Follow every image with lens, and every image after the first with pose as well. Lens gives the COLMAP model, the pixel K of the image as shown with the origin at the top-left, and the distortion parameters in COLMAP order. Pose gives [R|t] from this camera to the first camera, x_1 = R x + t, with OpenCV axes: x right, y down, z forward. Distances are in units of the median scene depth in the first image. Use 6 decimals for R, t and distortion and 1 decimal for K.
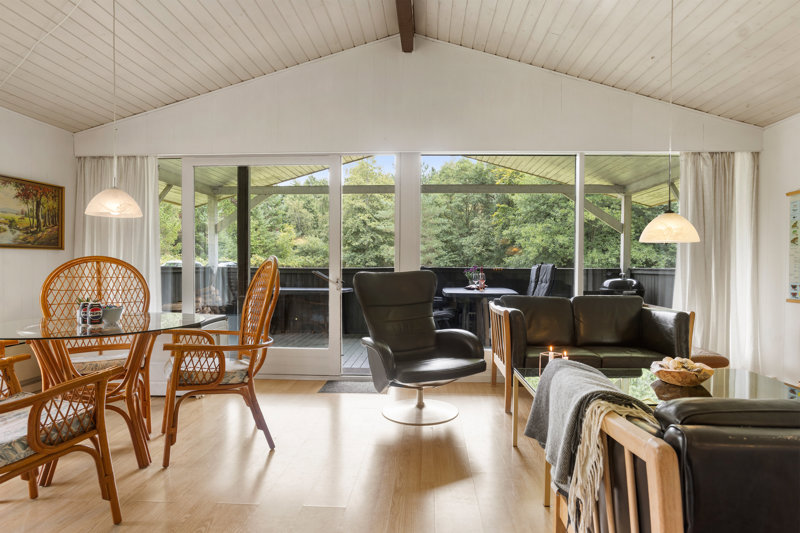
lens RADIAL K [[456.2, 0, 400.0], [0, 456.2, 266.5], [0, 0, 1]] dist [-0.001349, 0.000803]
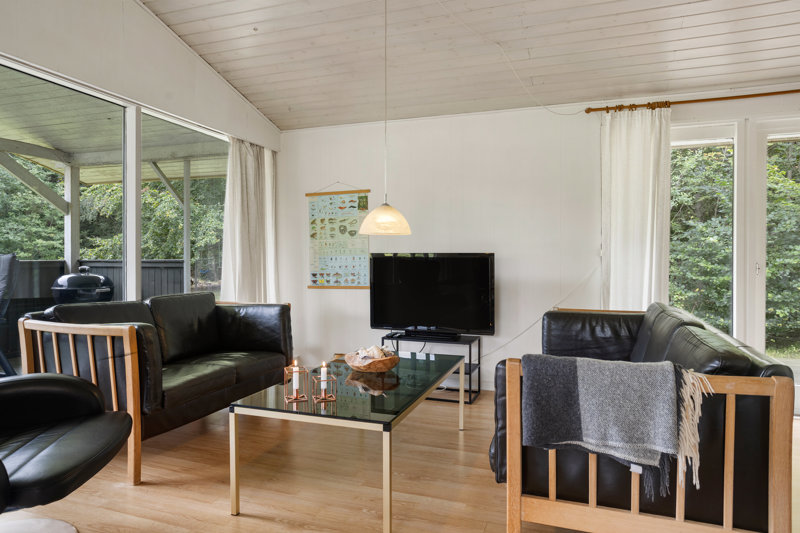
lens RADIAL K [[515.5, 0, 399.9], [0, 515.5, 254.6], [0, 0, 1]] dist [-0.002710, 0.000011]
pose [[0.294117, 0.003976, 0.955761, -0.299909], [0.001504, 0.999988, -0.004622, -0.000916], [-0.955768, 0.002797, 0.294107, 0.363507]]
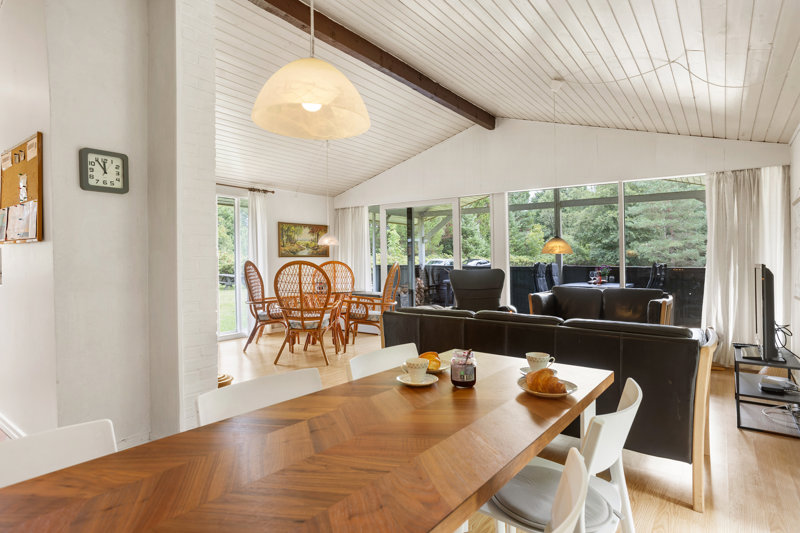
lens RADIAL K [[431.4, 0, 400.0], [0, 431.4, 266.5], [0, 0, 1]] dist [0.000098, 0.000033]
pose [[0.835290, 0.004149, -0.549793, 0.579612], [-0.000257, 0.999974, 0.007156, -0.009225], [0.549809, -0.005836, 0.835270, -0.420497]]
